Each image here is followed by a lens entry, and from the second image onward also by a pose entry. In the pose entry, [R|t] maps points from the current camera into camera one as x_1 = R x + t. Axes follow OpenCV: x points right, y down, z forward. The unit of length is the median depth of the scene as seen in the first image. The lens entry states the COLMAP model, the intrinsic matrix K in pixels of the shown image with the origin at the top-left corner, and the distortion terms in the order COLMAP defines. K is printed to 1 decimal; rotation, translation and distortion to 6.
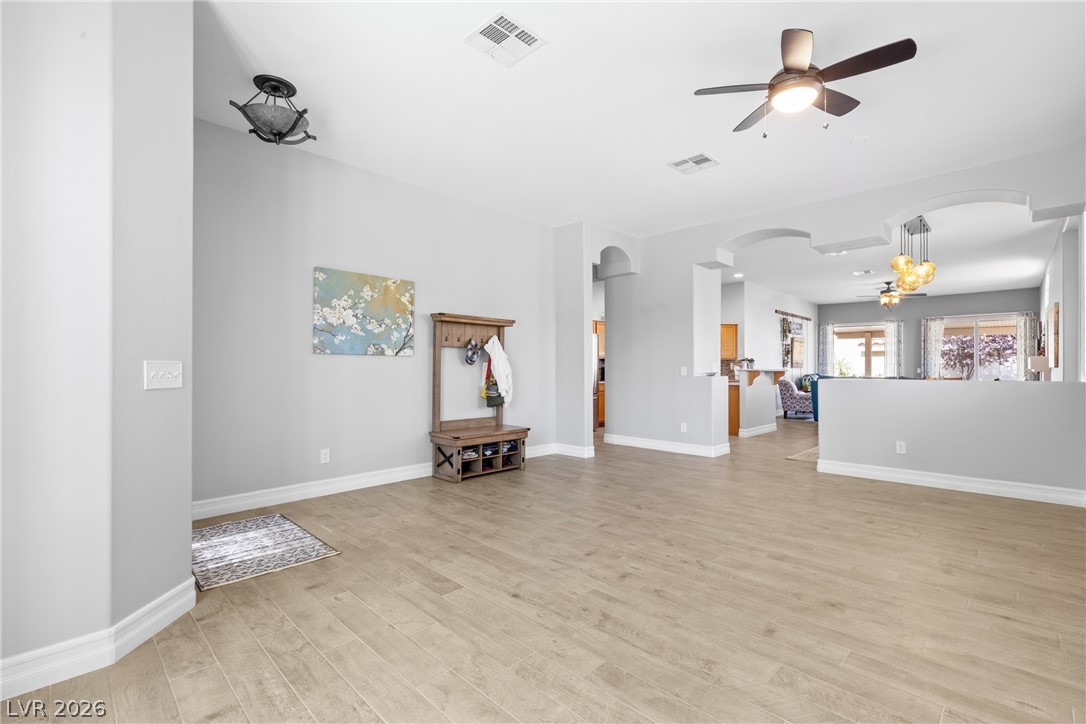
lens RADIAL K [[488.7, 0, 549.5], [0, 488.7, 364.1], [0, 0, 1]] dist [0.008901, -0.001874]
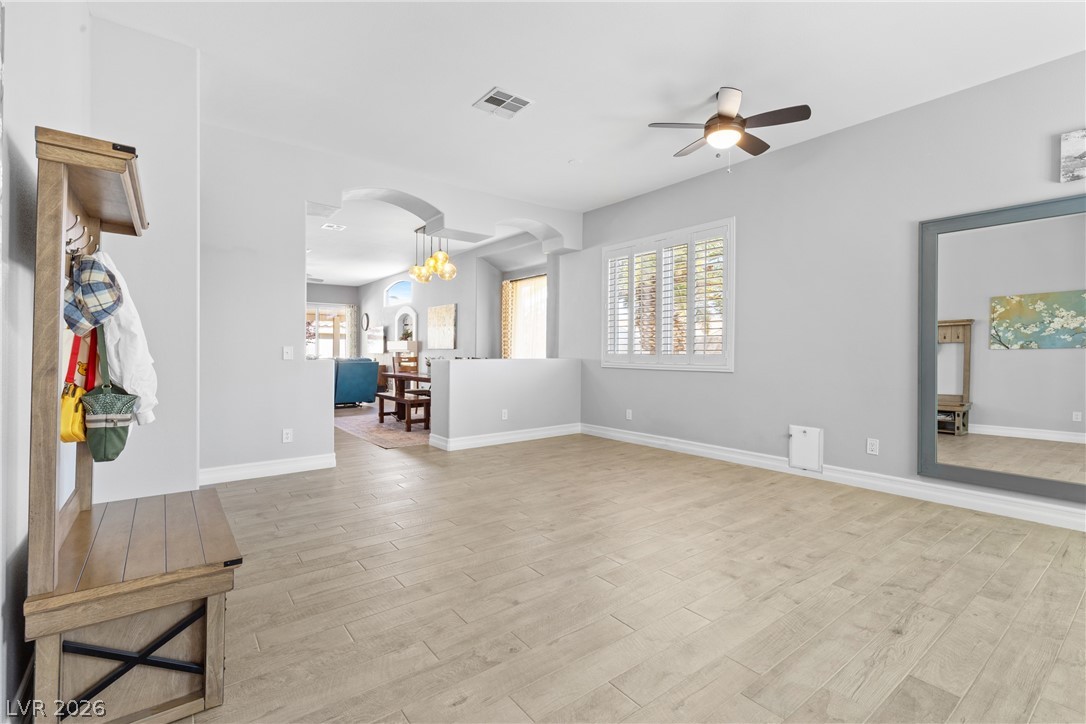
lens RADIAL K [[488.7, 0, 547.0], [0, 488.7, 351.7], [0, 0, 1]] dist [0.008901, -0.001874]
pose [[0.137273, -0.002387, 0.990530, -0.848123], [-0.012313, 0.999916, 0.004116, 0.012634], [-0.990457, -0.012761, 0.137232, 1.307548]]
